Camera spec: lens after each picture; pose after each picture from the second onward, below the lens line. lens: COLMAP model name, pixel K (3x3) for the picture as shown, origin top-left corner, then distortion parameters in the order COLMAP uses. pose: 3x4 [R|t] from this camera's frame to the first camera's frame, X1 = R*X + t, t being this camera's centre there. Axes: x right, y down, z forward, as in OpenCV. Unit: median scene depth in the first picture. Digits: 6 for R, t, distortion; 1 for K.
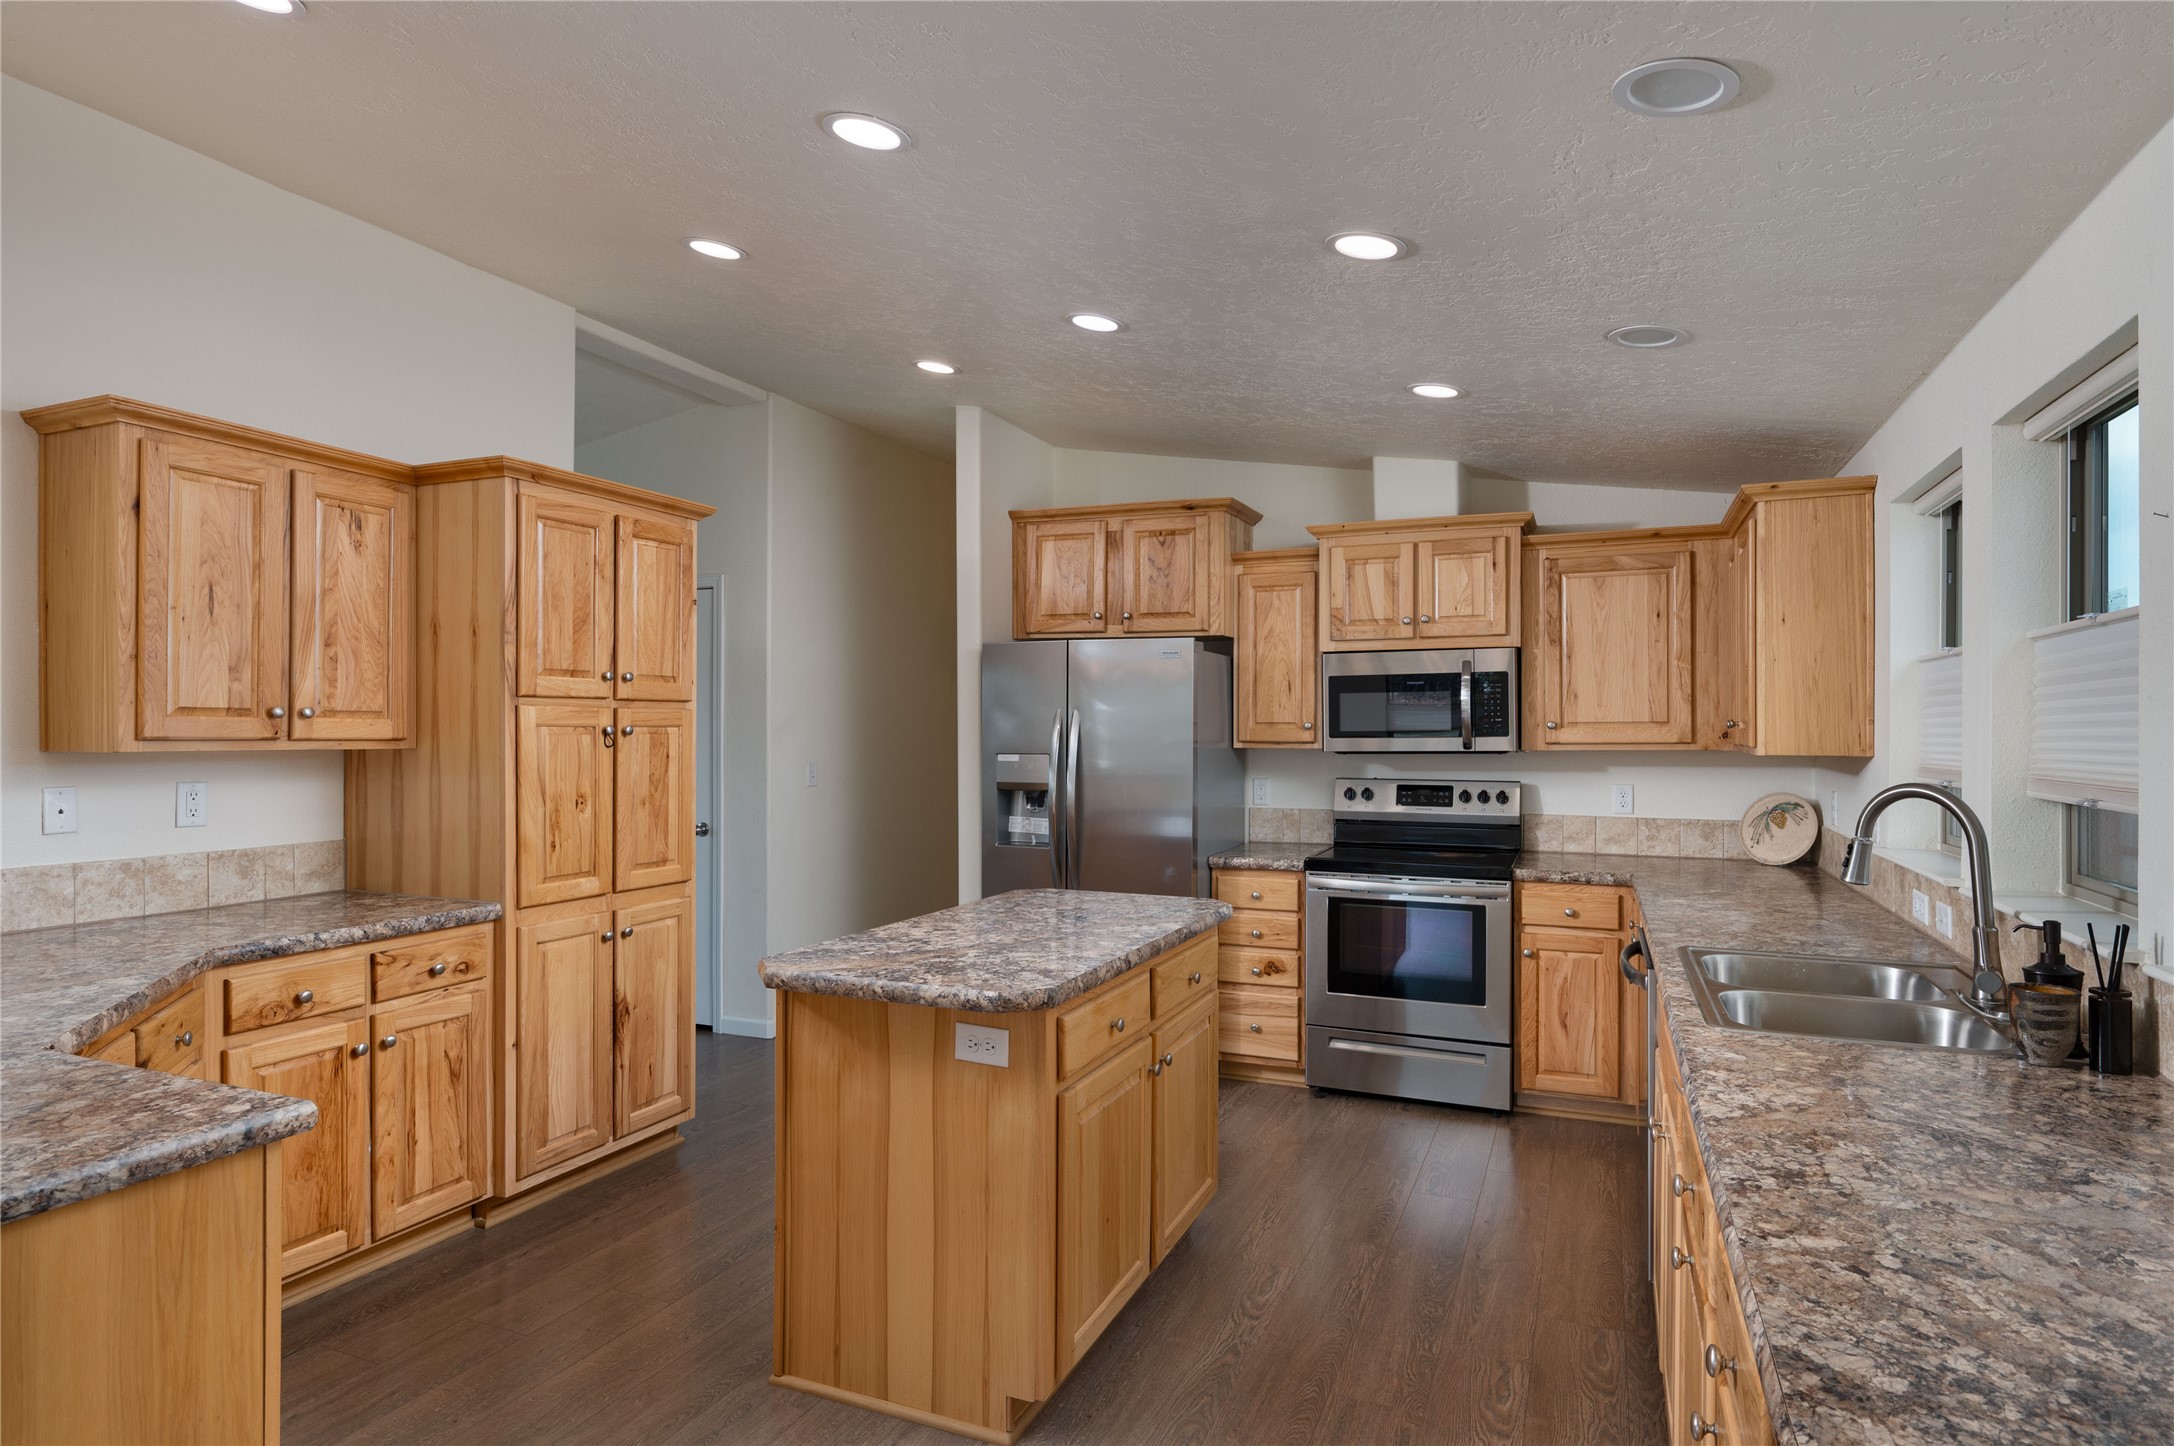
lens RADIAL K [[1189.8, 0, 1087.0], [0, 1189.8, 723.0], [0, 0, 1]] dist [-0.001007, -0.000015]
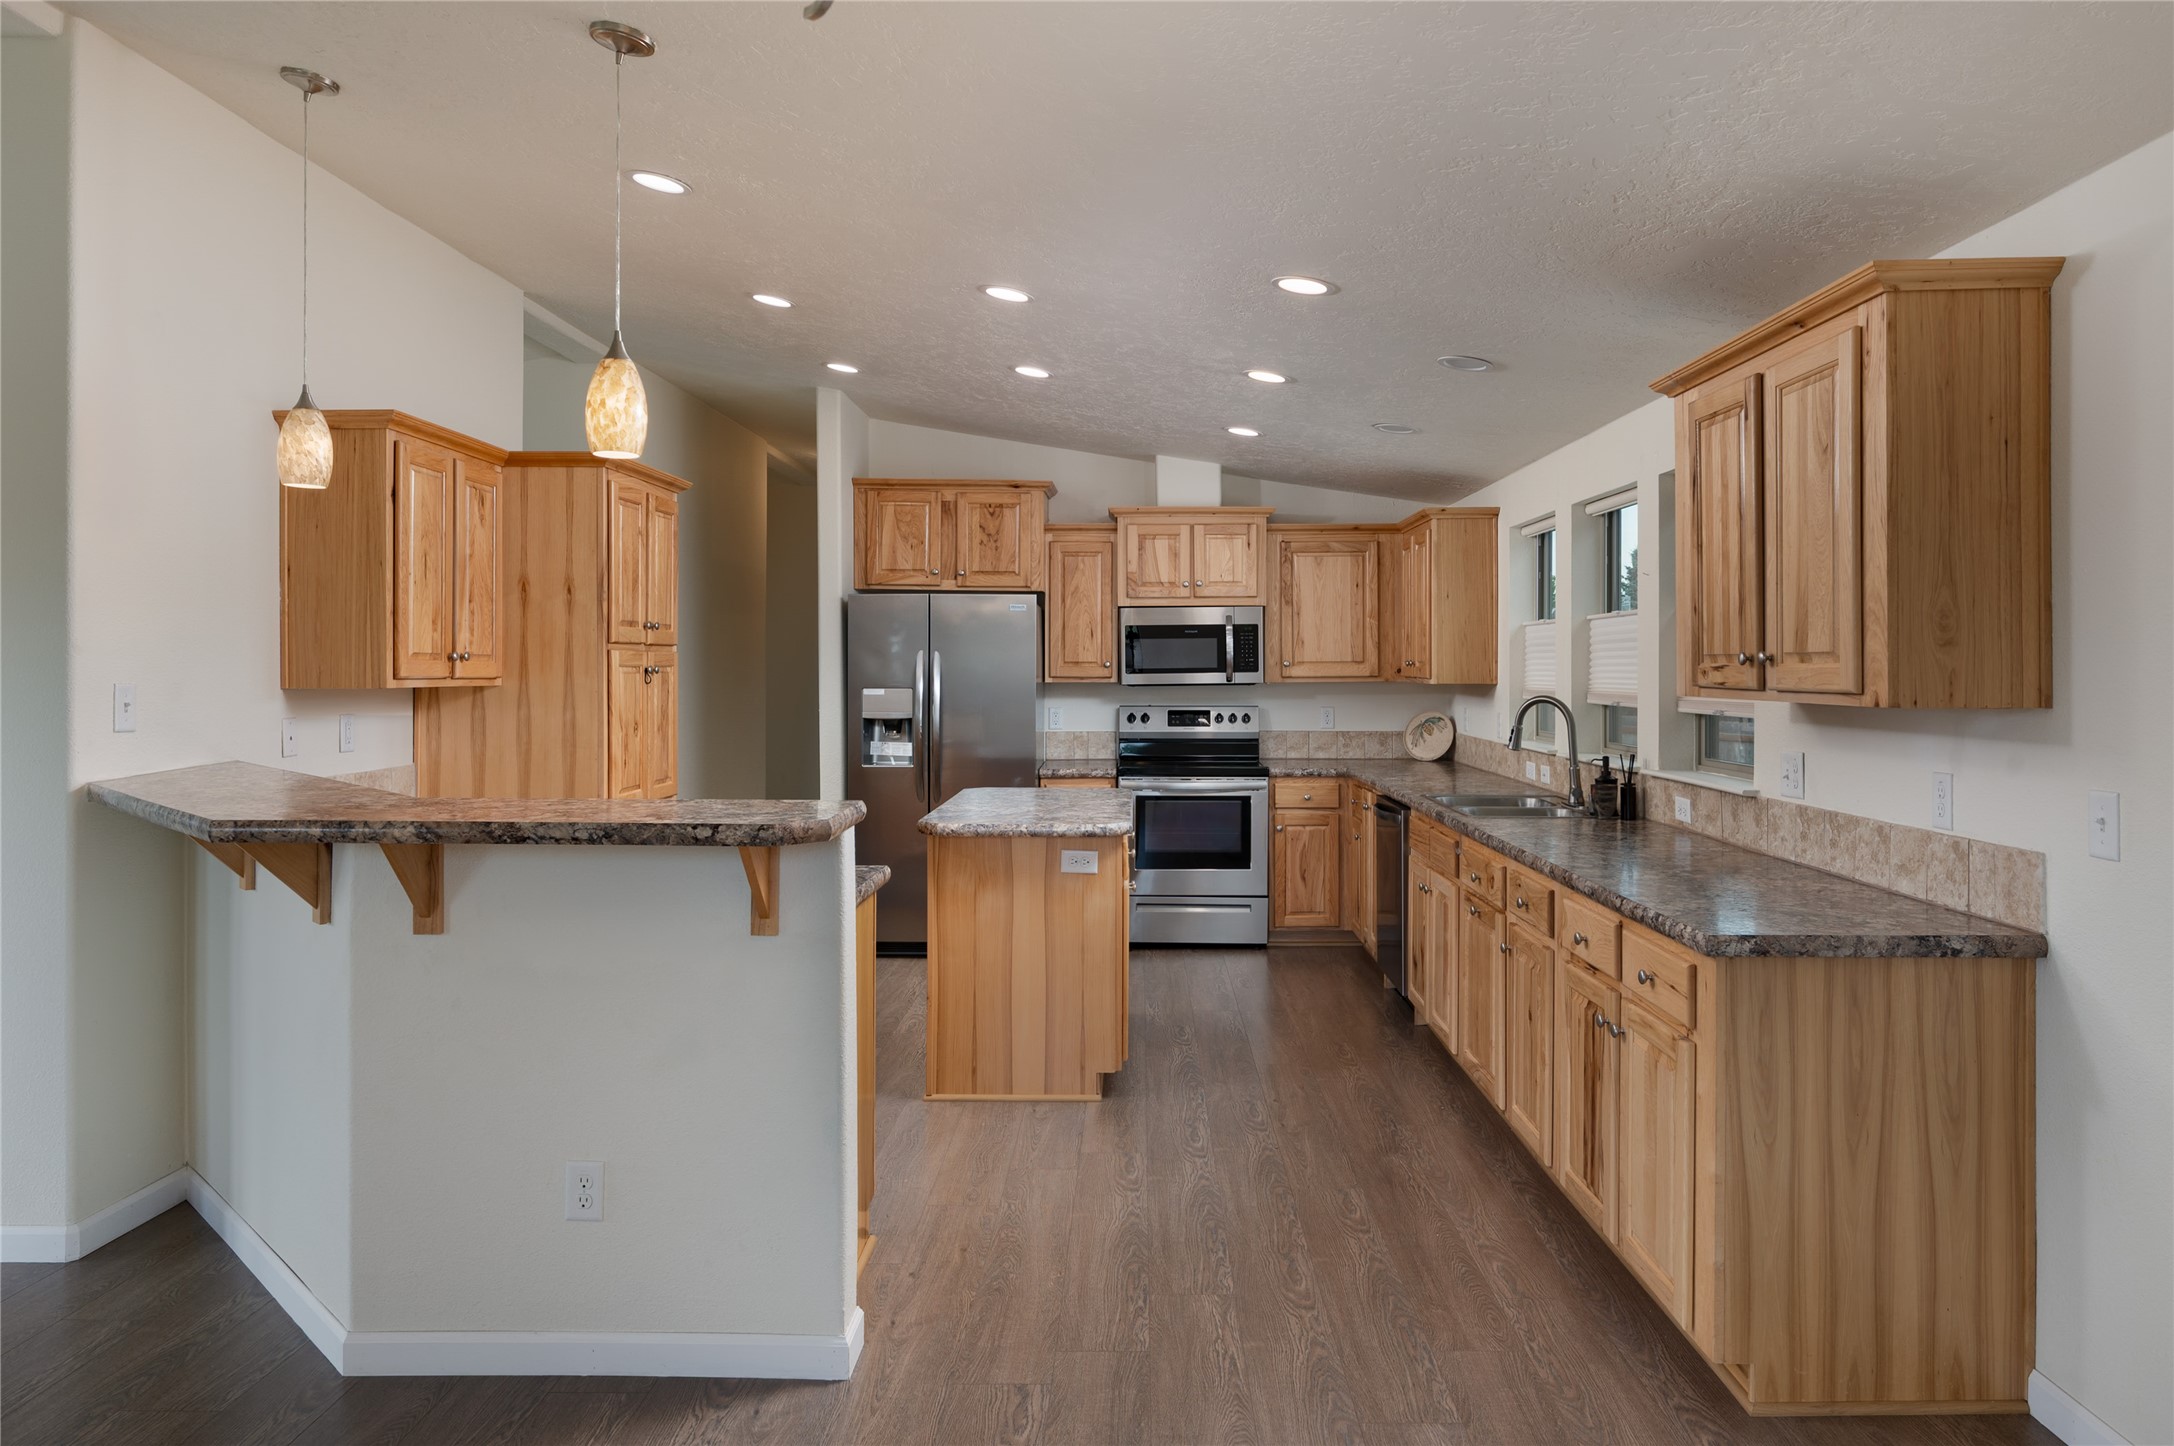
lens RADIAL K [[1427.7, 0, 1128.4], [0, 1427.7, 664.8], [0, 0, 1]] dist [-0.001295, -0.000312]
pose [[0.920672, -0.002172, 0.390331, -0.423829], [0.000341, 0.999989, 0.004759, -0.004871], [-0.390336, -0.004248, 0.920663, -0.444372]]
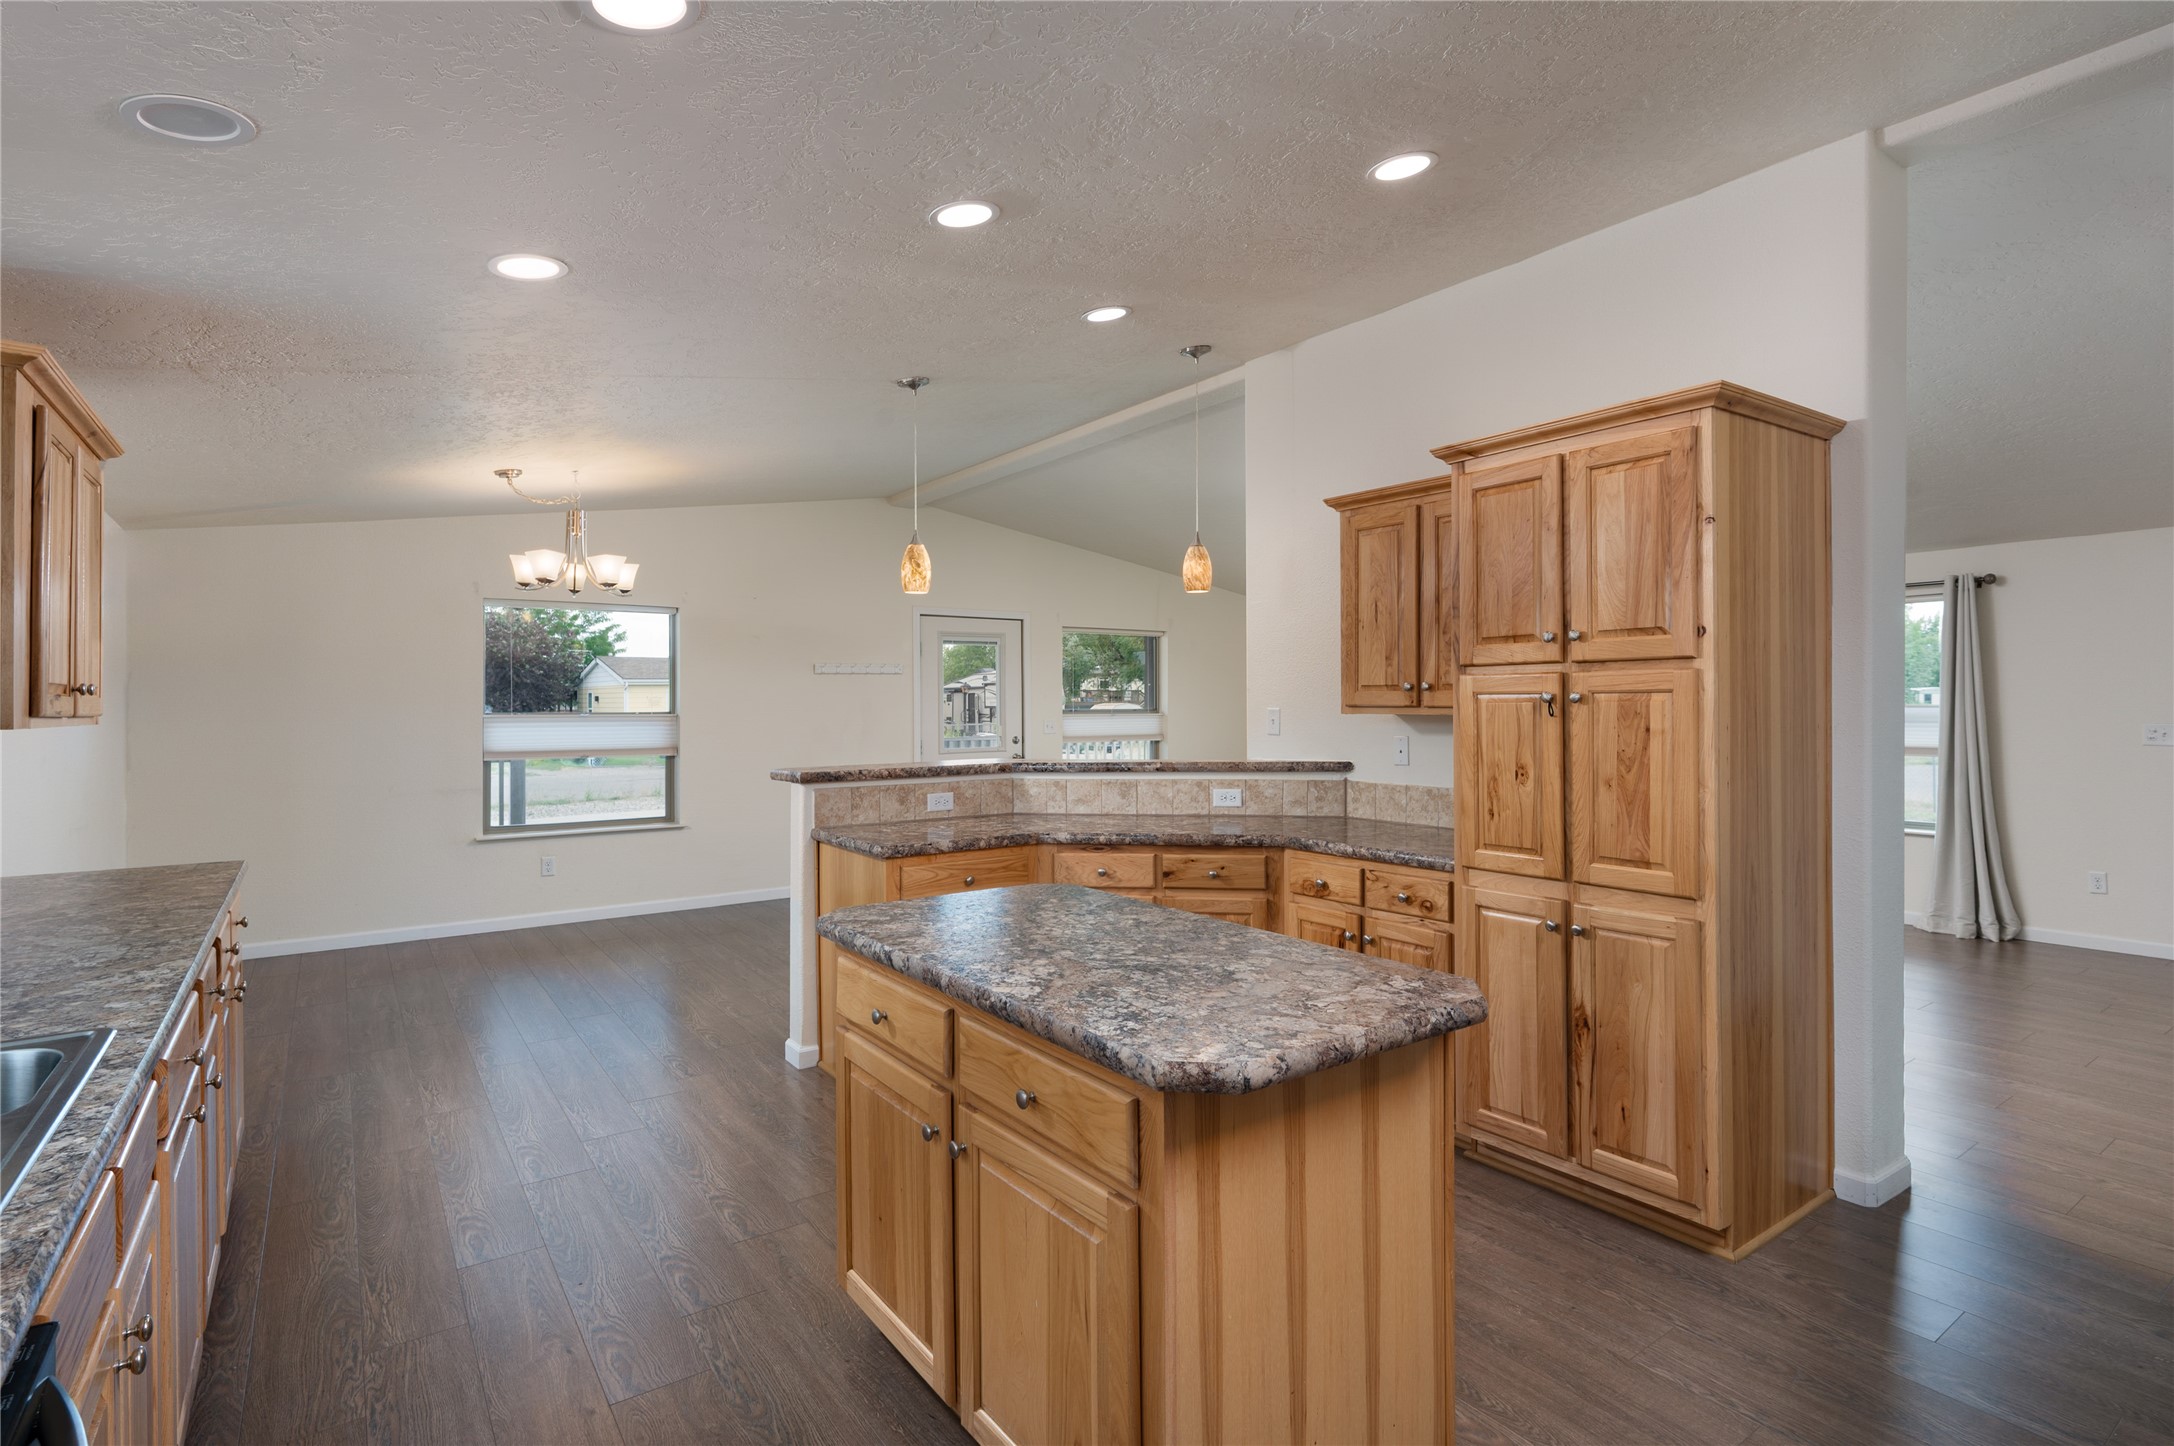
lens RADIAL K [[1048.1, 0, 1086.2], [0, 1048.1, 706.0], [0, 0, 1]] dist [0.000113, -0.000003]
pose [[-0.511754, 0.001119, -0.859132, 0.374566], [0.008860, 0.999953, -0.003975, 0.010056], [0.859087, -0.009646, -0.511739, 0.899094]]
